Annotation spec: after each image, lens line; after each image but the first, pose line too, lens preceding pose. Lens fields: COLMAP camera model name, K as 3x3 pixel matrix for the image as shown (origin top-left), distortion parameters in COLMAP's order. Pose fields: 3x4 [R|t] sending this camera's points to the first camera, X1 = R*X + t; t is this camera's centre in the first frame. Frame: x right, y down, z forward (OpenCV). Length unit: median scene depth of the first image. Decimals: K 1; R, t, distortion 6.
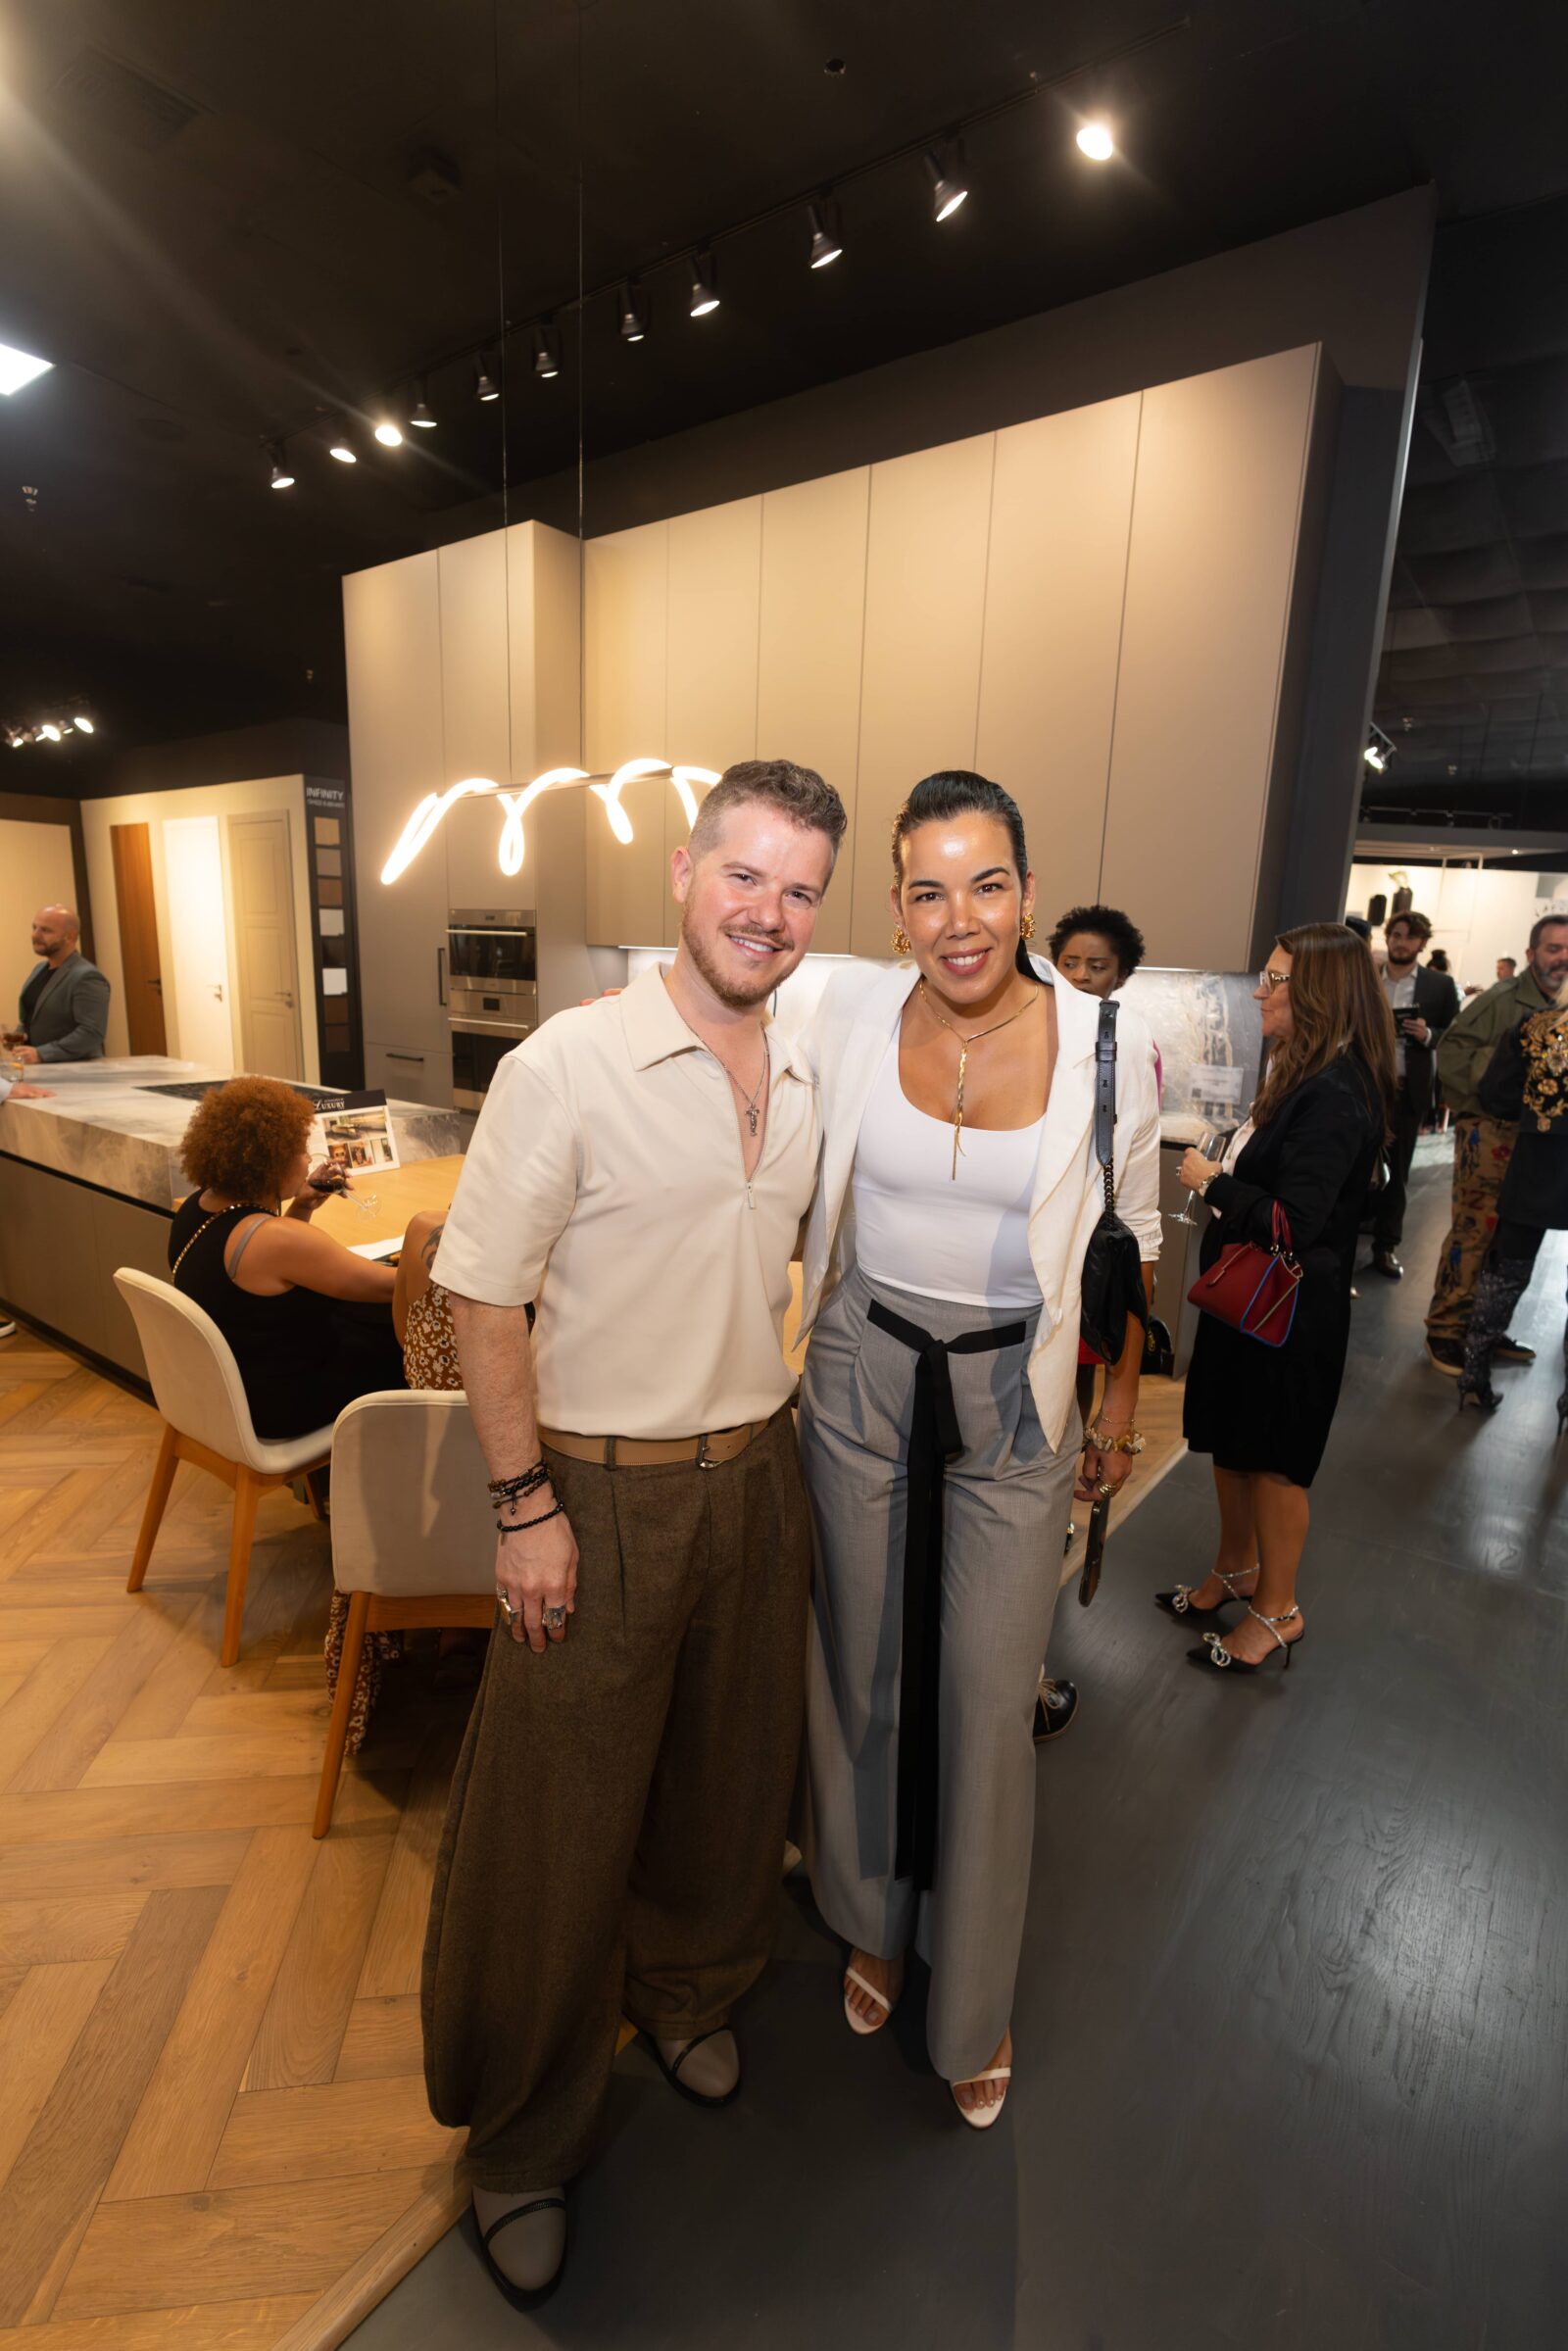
lens RADIAL K [[1085.5, 0, 793.4], [0, 1085.5, 1181.7], [0, 0, 1]] dist [-0.002138, -0.000196]
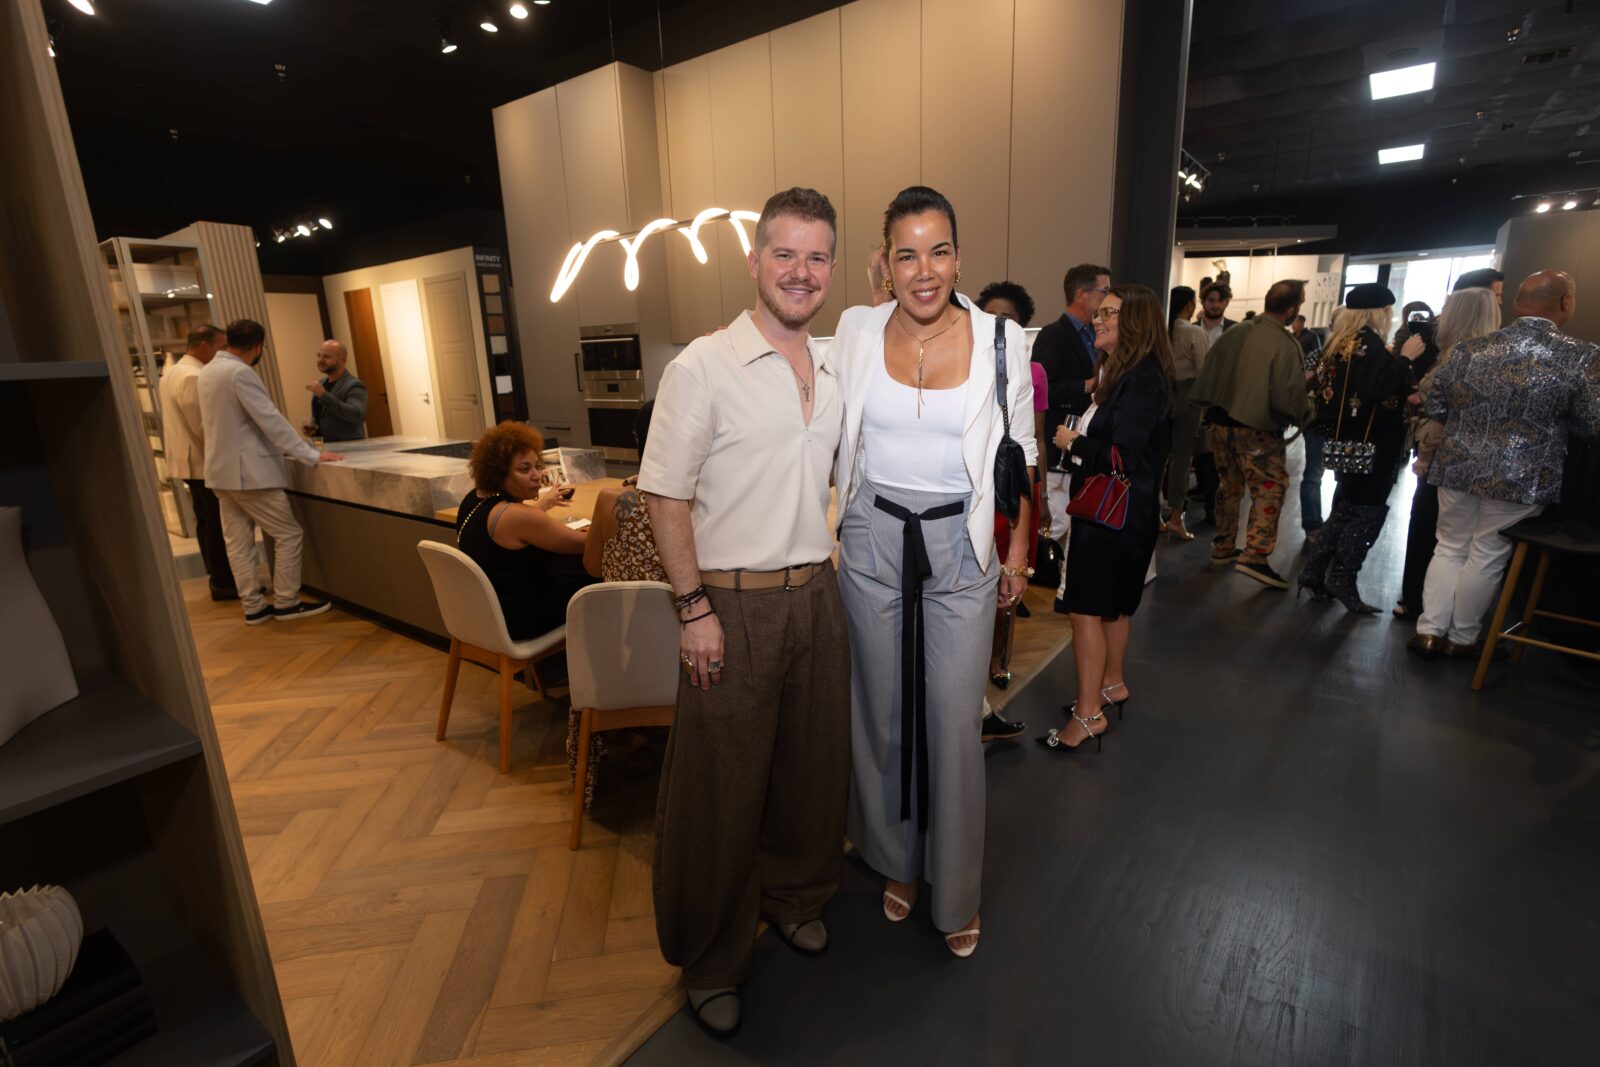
lens RADIAL K [[738.7, 0, 800.0], [0, 738.7, 533.5], [0, 0, 1]] dist [-0.002138, -0.000196]
pose [[0.997721, -0.063090, -0.023915, -0.017173], [0.063919, 0.997318, 0.035661, 0.076775], [0.021601, -0.037108, 0.999078, -0.139059]]
